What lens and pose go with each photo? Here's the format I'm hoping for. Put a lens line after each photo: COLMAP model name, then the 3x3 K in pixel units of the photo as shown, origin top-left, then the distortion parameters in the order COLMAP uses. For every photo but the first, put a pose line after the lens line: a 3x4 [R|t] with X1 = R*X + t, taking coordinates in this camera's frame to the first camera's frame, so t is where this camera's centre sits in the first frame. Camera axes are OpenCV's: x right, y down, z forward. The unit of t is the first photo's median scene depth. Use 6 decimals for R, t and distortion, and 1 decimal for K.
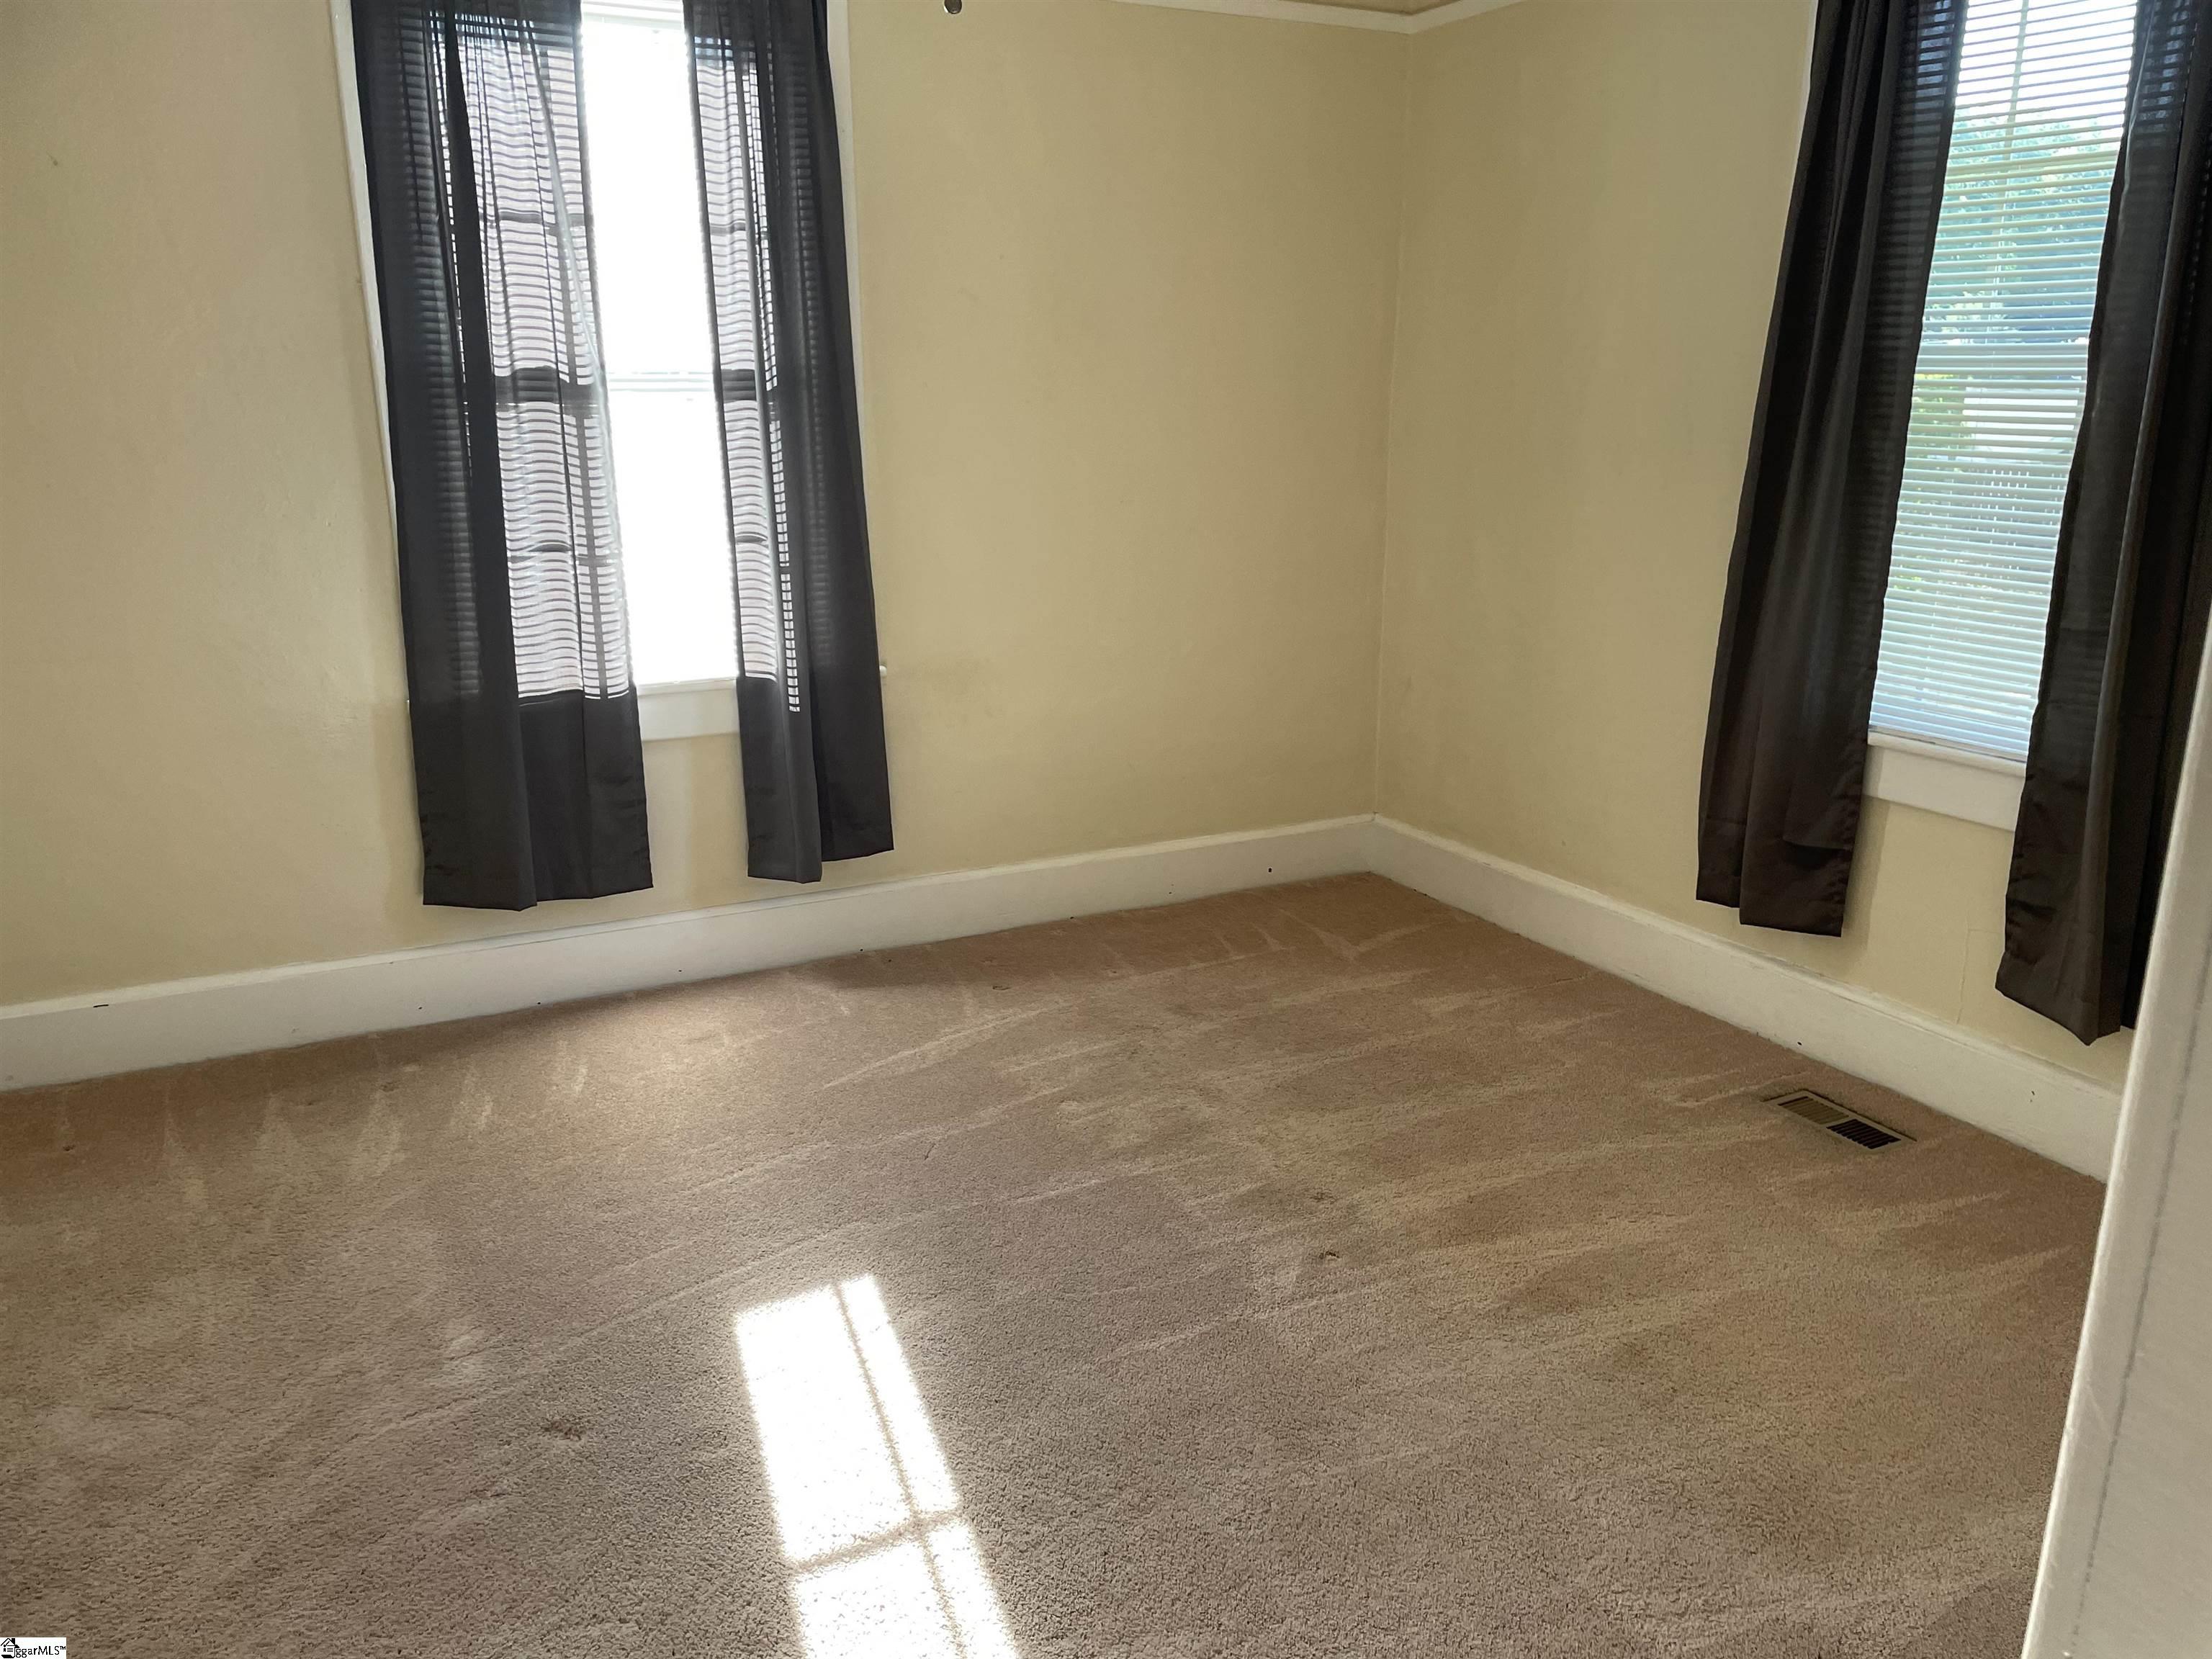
lens RADIAL K [[1686.0, 0, 1114.0], [0, 1686.0, 862.8], [0, 0, 1]] dist [0.079117, -0.100046]
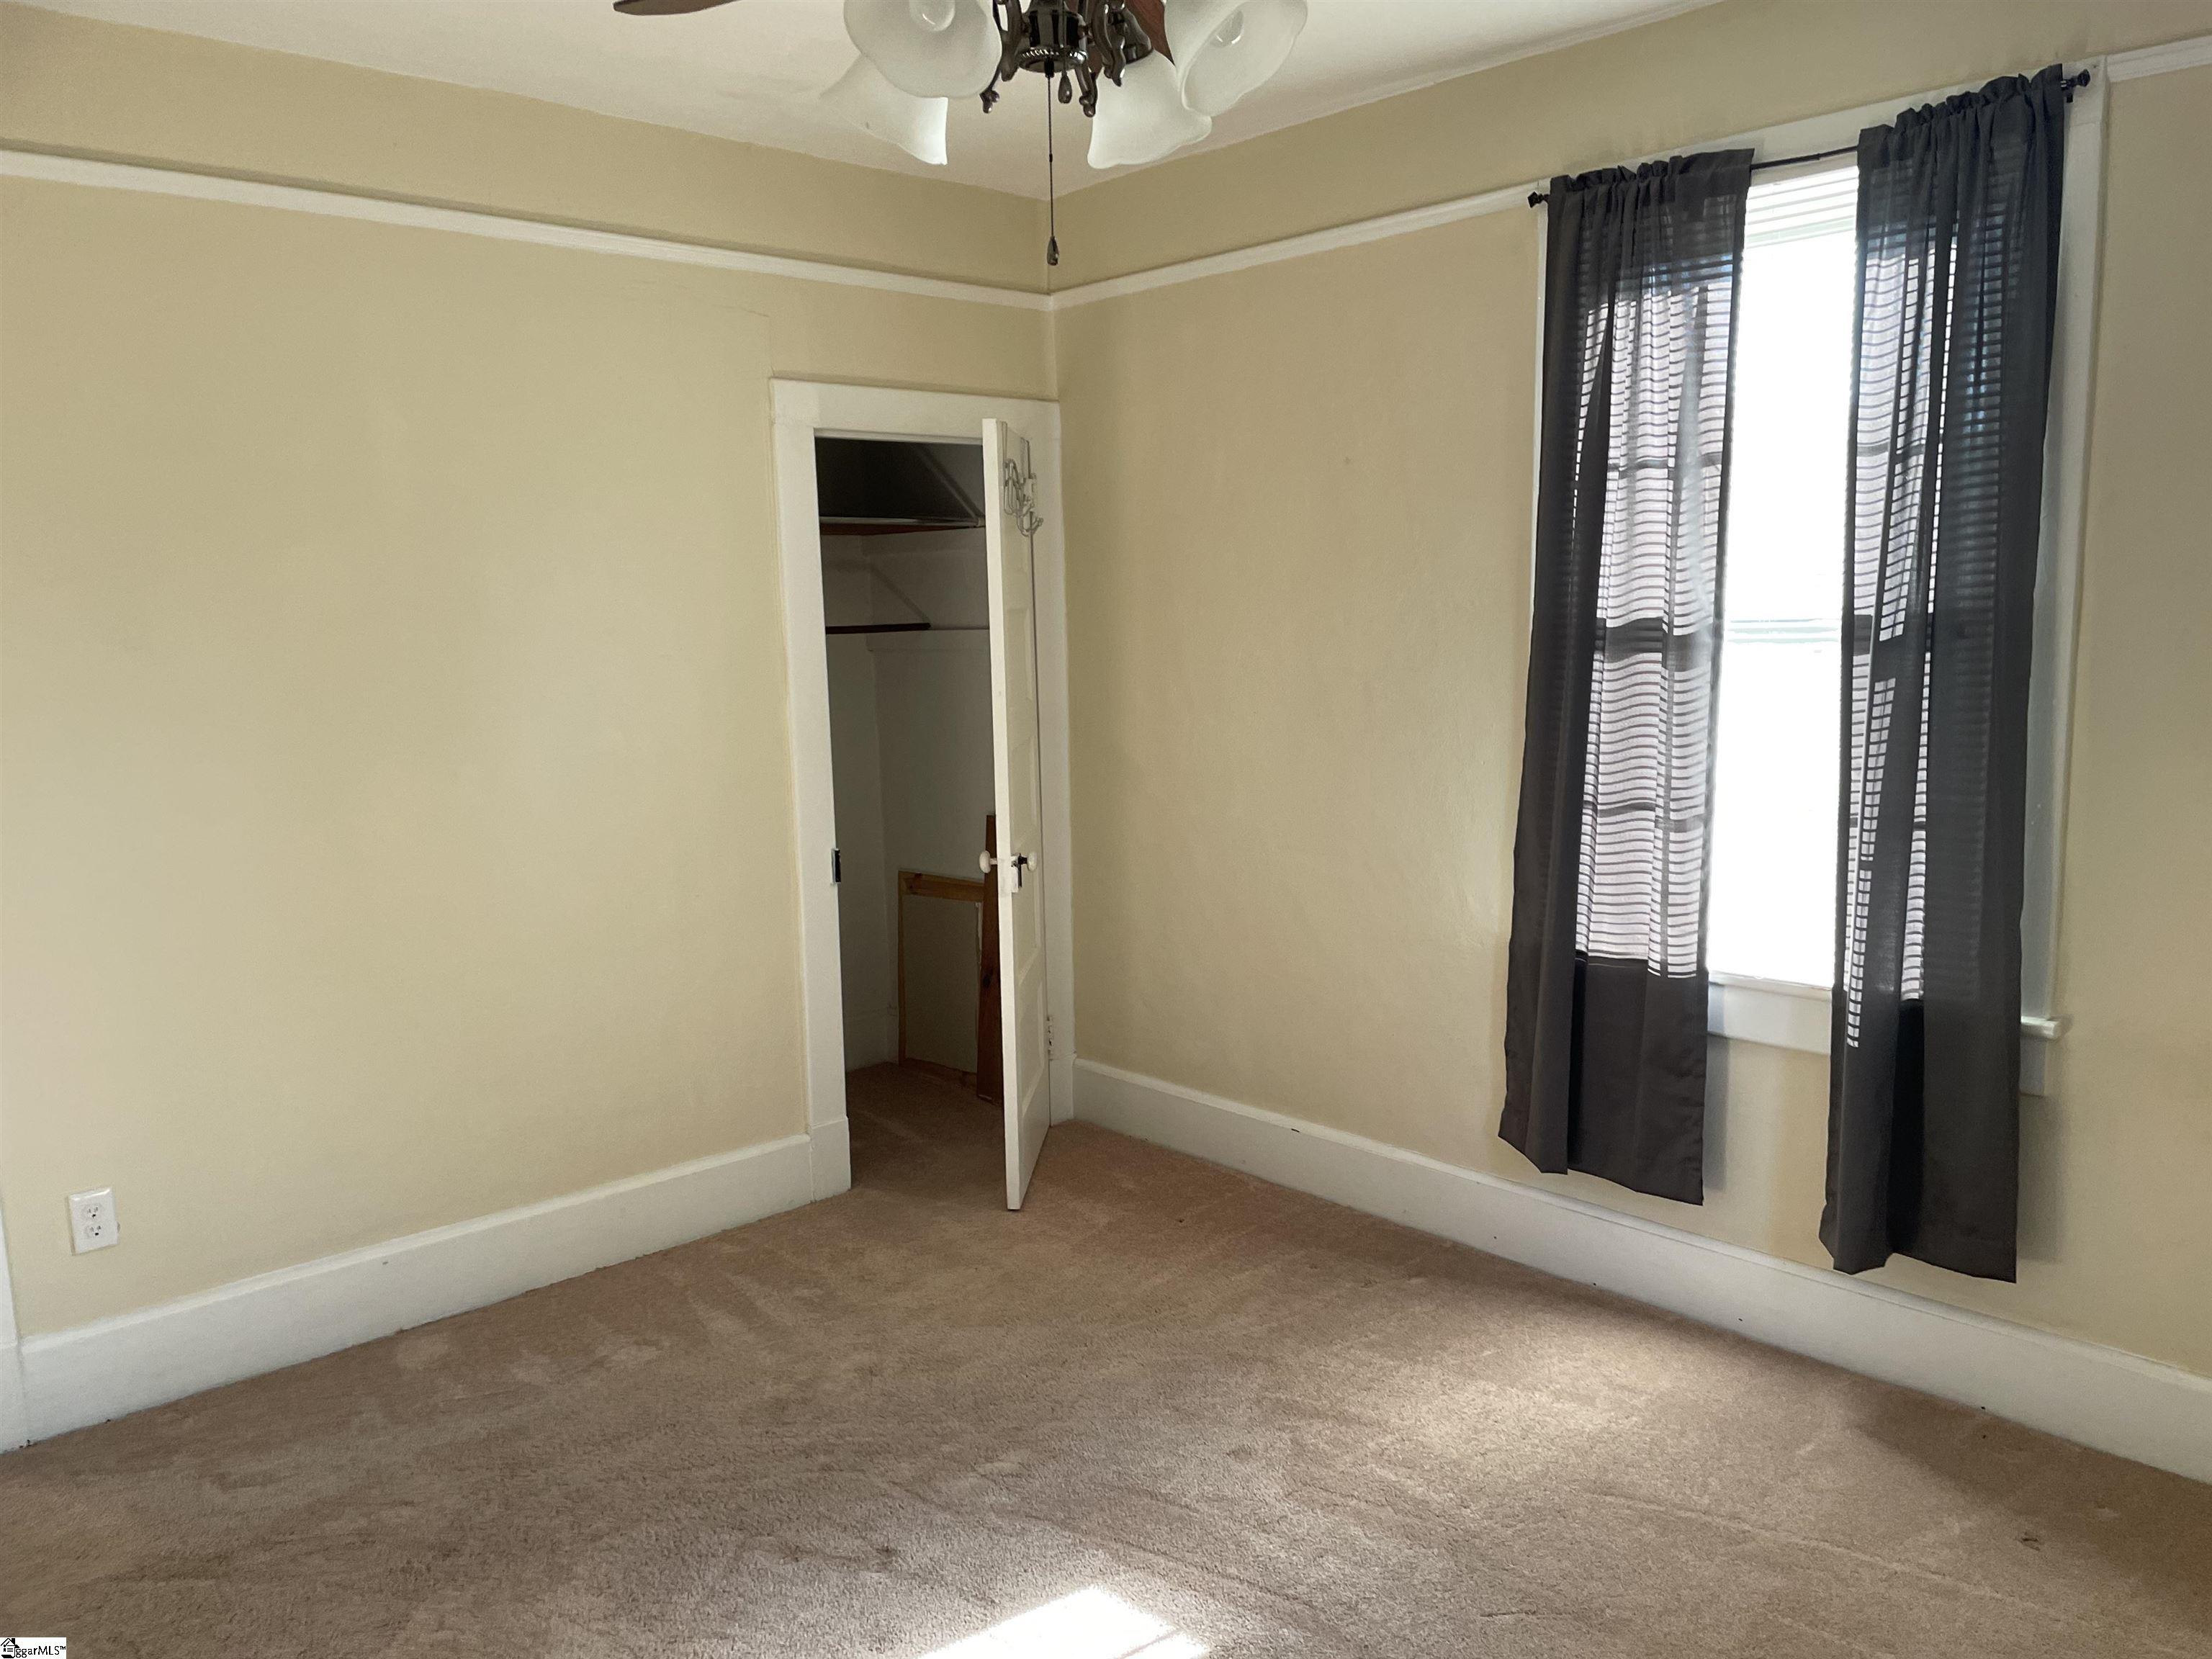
lens RADIAL K [[1686.0, 0, 1111.9], [0, 1686.0, 850.6], [0, 0, 1]] dist [0.079117, -0.100046]
pose [[0.250400, 0.133875, -0.958842, 0.473409], [-0.248542, 0.966090, 0.069981, -0.151156], [0.935696, 0.220789, 0.275182, 0.472244]]
